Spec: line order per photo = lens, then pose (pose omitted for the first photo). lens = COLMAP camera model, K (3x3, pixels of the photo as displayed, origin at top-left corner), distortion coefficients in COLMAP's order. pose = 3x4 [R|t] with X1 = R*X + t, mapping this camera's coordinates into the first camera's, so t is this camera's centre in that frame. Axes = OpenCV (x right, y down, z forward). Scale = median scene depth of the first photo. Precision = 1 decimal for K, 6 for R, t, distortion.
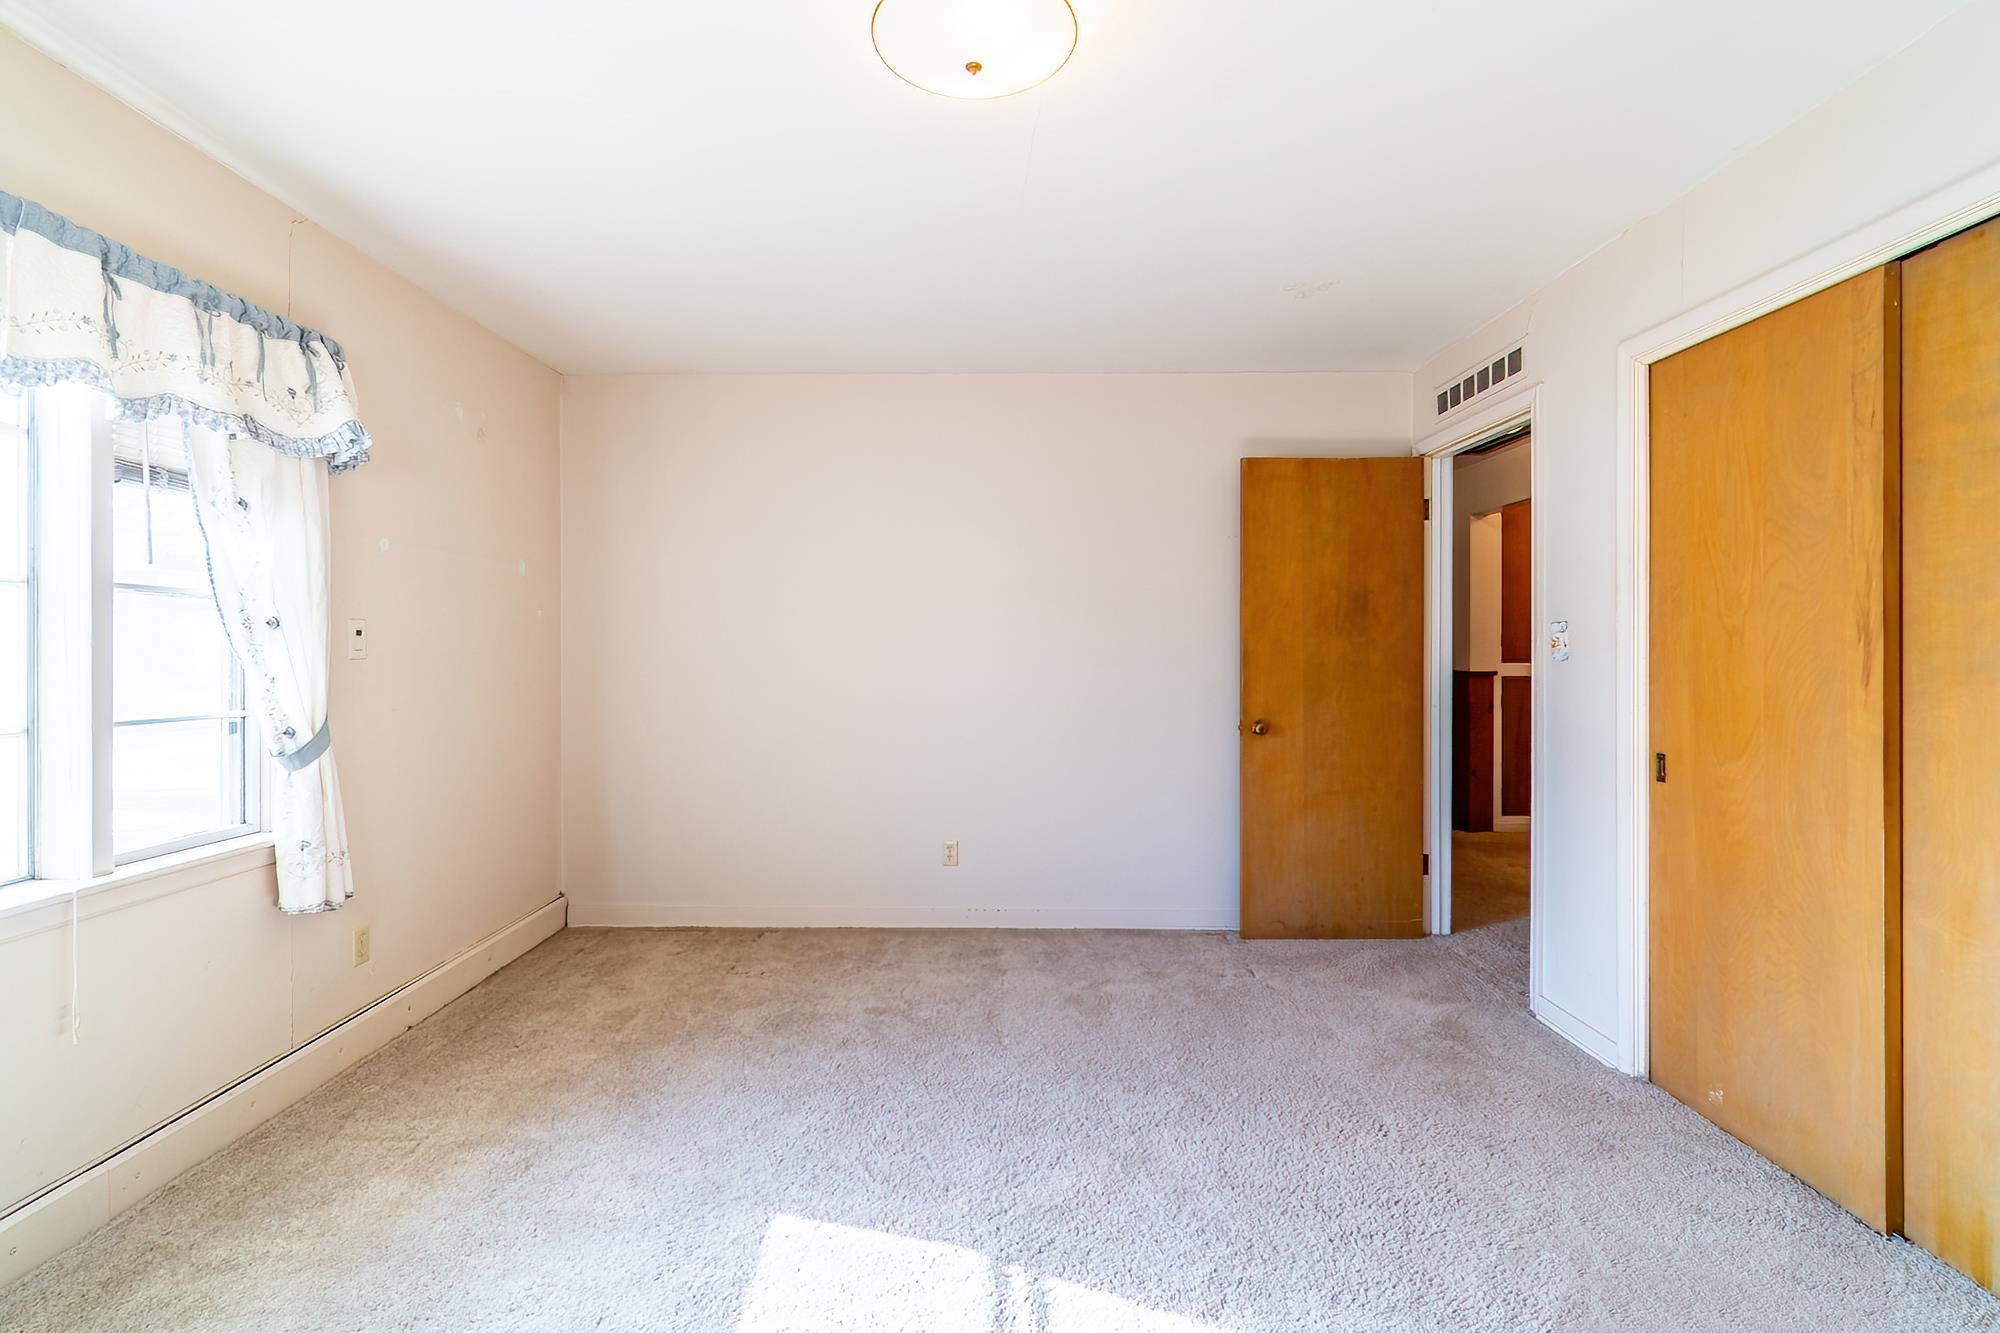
lens RADIAL K [[894.4, 0, 989.4], [0, 894.4, 659.5], [0, 0, 1]] dist [0.000023, -0.000279]
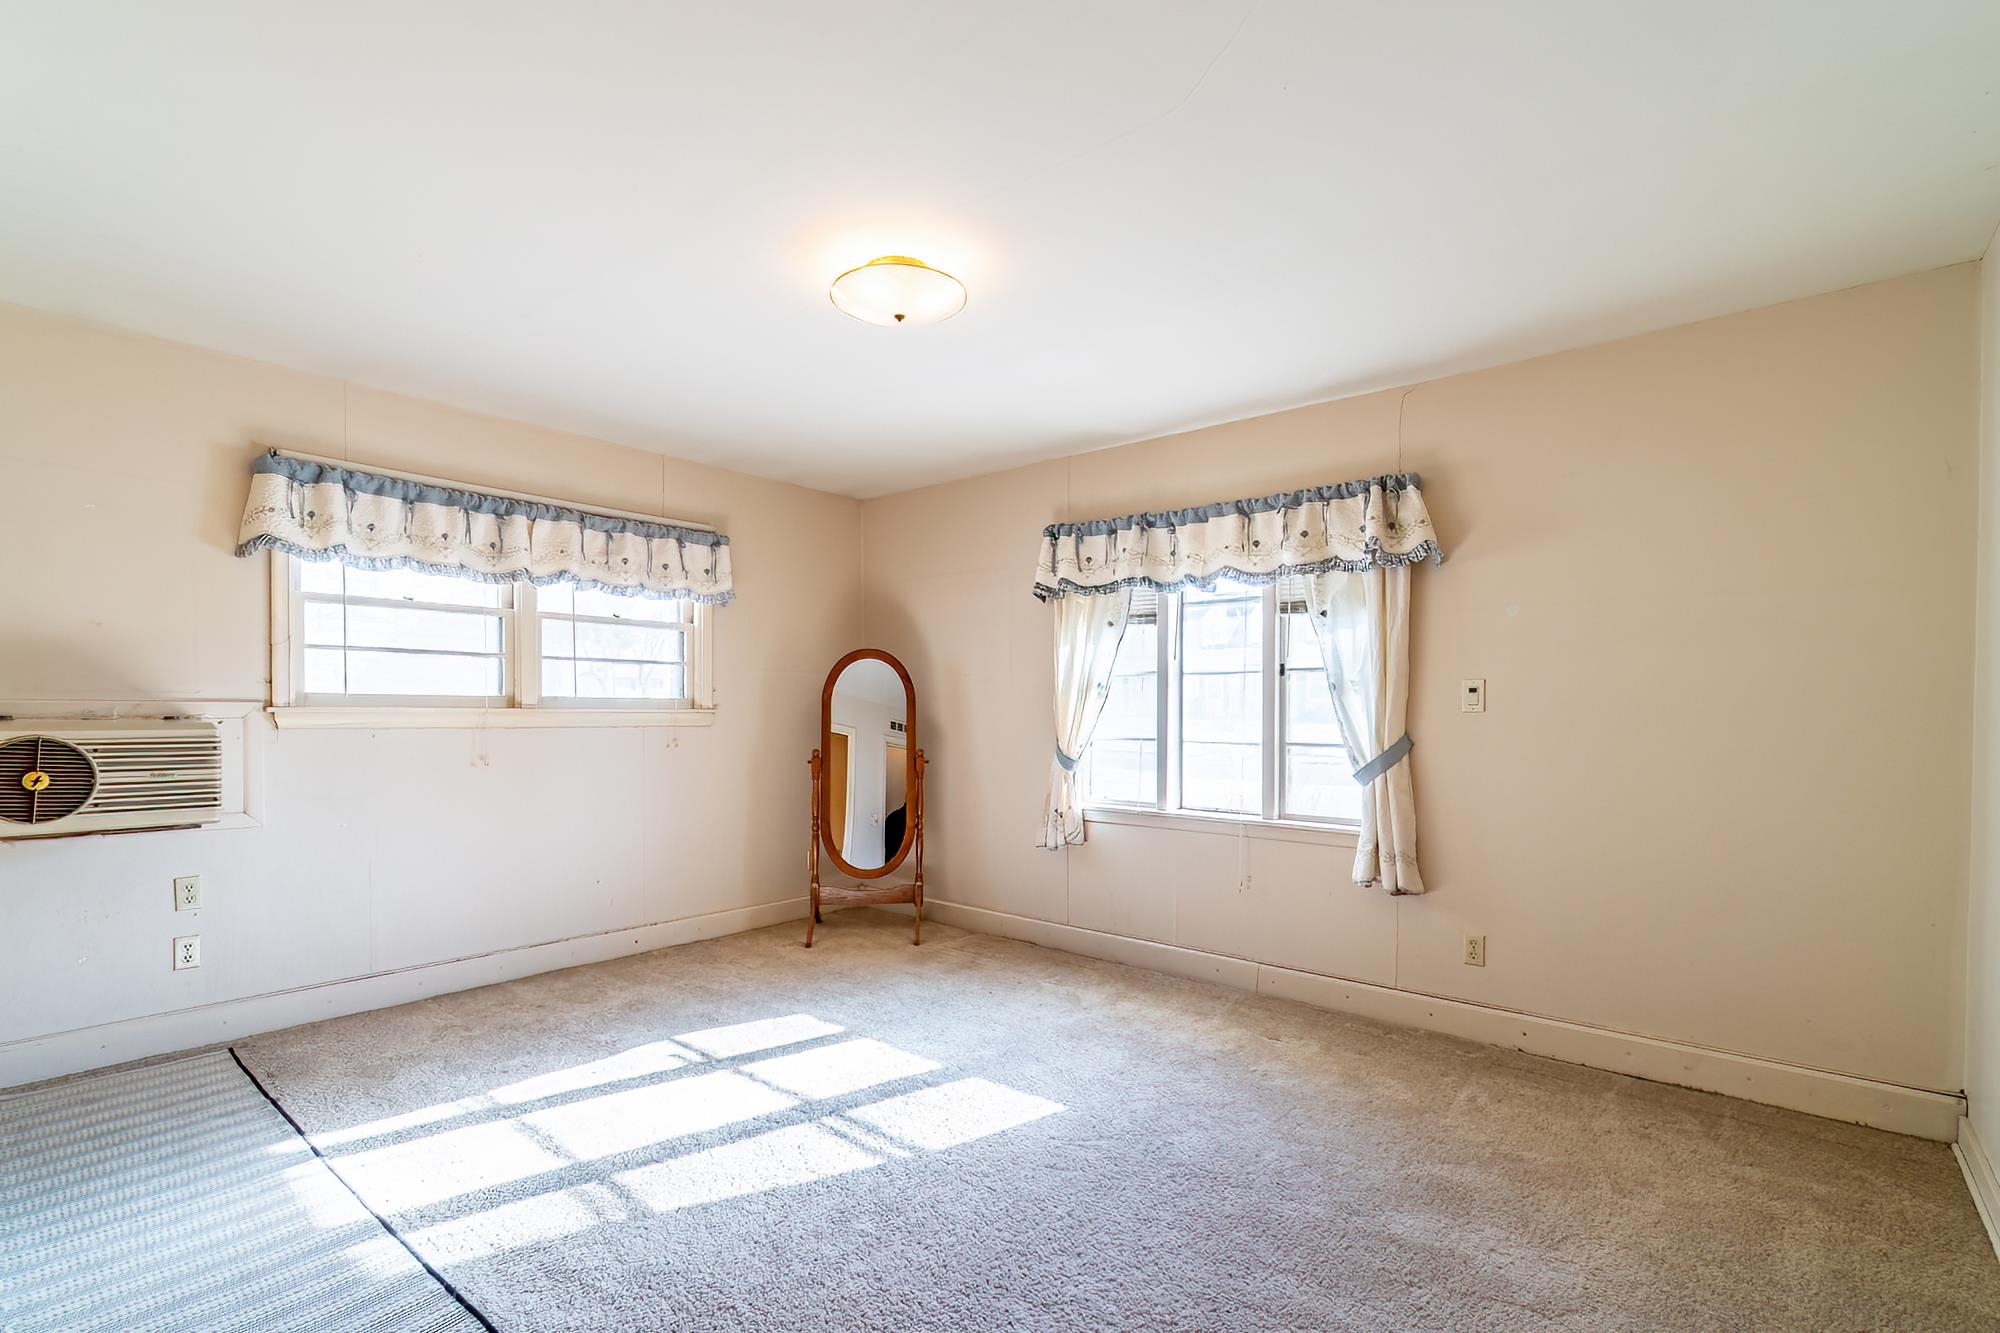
lens RADIAL K [[945.0, 0, 994.9], [0, 945.0, 714.0], [0, 0, 1]] dist [0.000176, -0.000059]
pose [[-0.649481, 0.001058, -0.760377, 0.945163], [-0.012442, 0.999850, 0.012019, -0.004261], [0.760276, 0.017267, -0.649370, 1.854048]]
